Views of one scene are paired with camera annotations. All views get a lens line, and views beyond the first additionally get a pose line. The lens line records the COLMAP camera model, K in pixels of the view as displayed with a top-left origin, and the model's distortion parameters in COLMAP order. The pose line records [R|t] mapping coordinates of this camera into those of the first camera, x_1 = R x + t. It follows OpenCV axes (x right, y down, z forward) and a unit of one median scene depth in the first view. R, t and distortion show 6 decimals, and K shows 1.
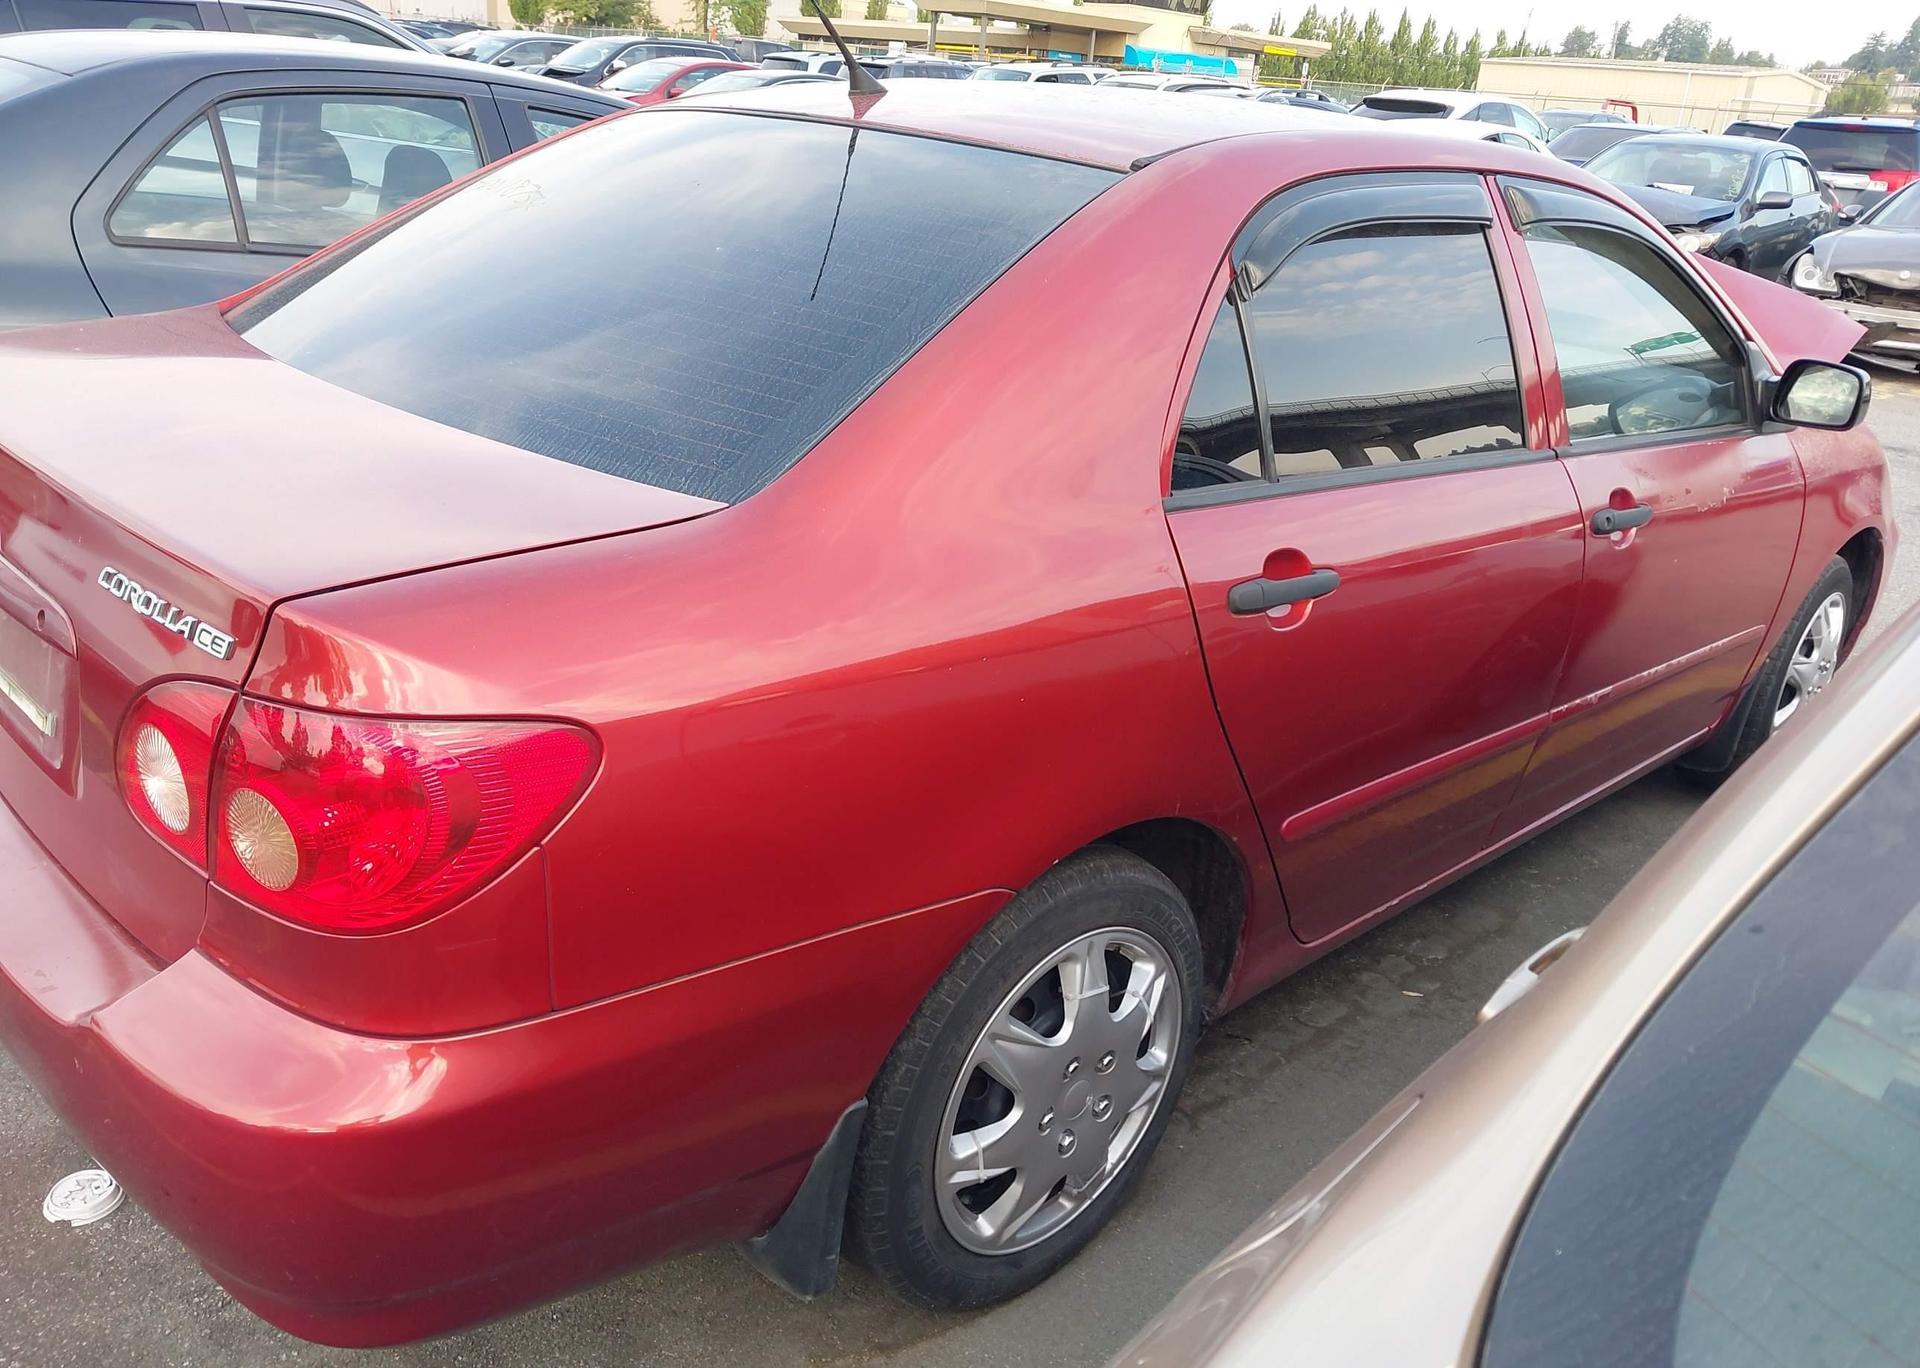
lens RADIAL K [[1456.8, 0, 960.0], [0, 1456.8, 684.0], [0, 0, 1]] dist [0.022890, -0.014945]
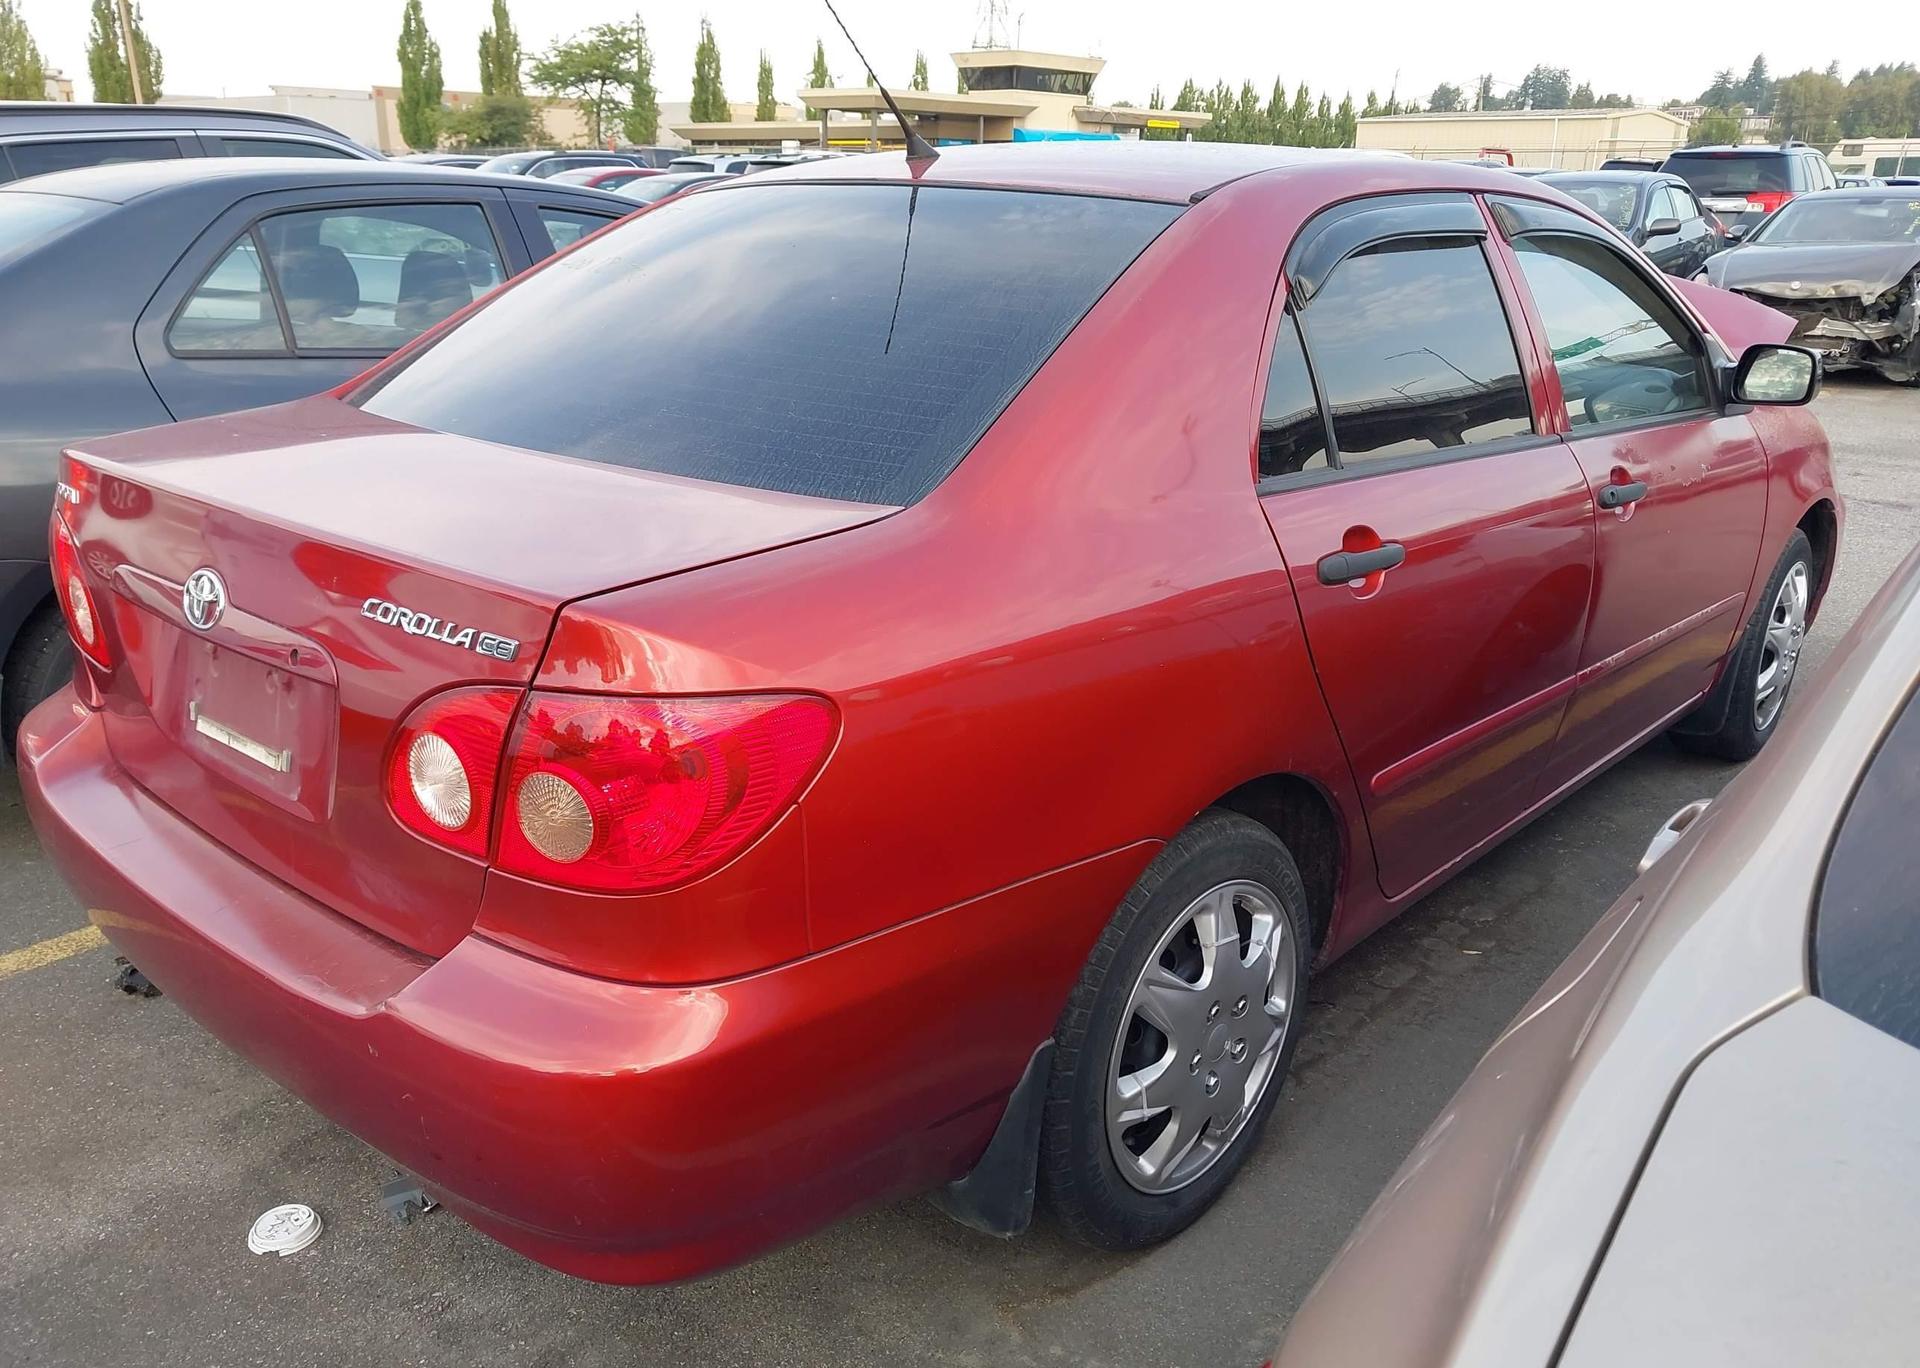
lens RADIAL K [[1460.5, 0, 951.7], [0, 1460.5, 690.2], [0, 0, 1]] dist [0.026370, -0.036943]
pose [[0.995789, -0.082689, 0.039571, -0.102635], [0.084592, 0.995205, -0.049111, 0.044432], [-0.035320, 0.052252, 0.998009, -0.070810]]
